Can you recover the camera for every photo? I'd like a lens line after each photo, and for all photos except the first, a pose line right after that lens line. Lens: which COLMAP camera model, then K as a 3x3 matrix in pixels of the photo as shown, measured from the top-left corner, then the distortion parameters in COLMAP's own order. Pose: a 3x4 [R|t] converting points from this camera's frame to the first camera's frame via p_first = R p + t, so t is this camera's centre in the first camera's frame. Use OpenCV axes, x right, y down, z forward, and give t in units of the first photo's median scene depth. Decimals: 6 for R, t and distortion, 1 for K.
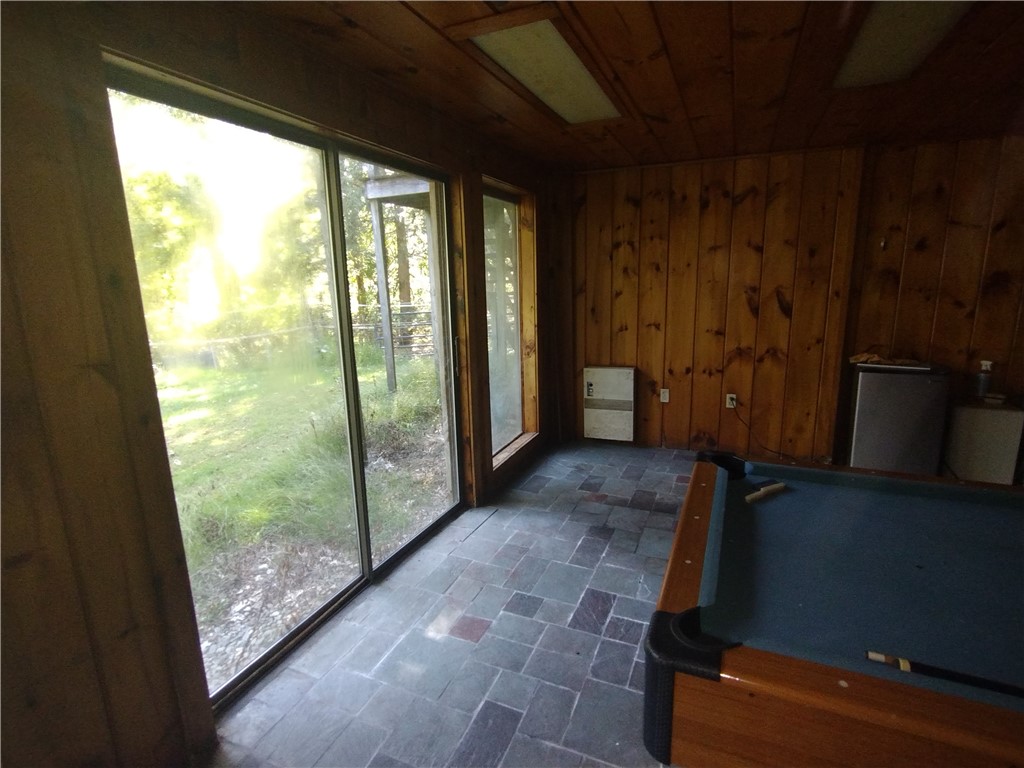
lens RADIAL K [[504.1, 0, 519.9], [0, 504.1, 382.0], [0, 0, 1]] dist [-0.010872, 0.000617]
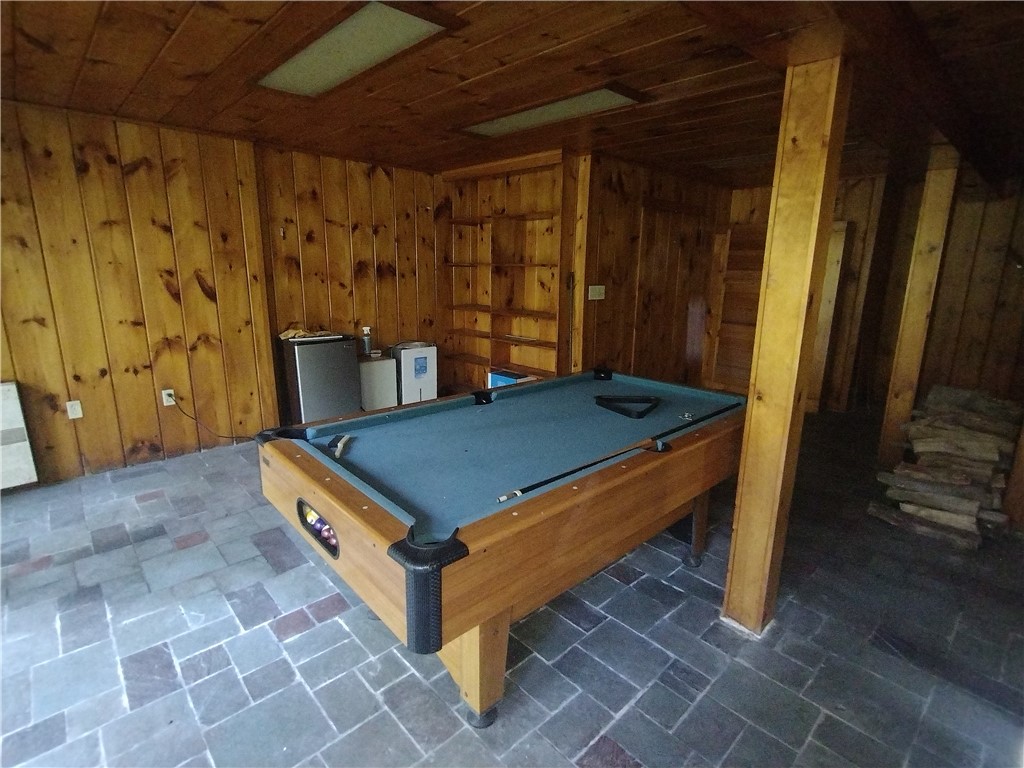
lens RADIAL K [[504.1, 0, 521.4], [0, 504.1, 382.8], [0, 0, 1]] dist [-0.010872, 0.000617]
pose [[0.395217, -0.182992, 0.900176, -0.146002], [0.161927, 0.978490, 0.127819, -0.000753], [-0.904203, 0.095247, 0.416348, 0.057316]]
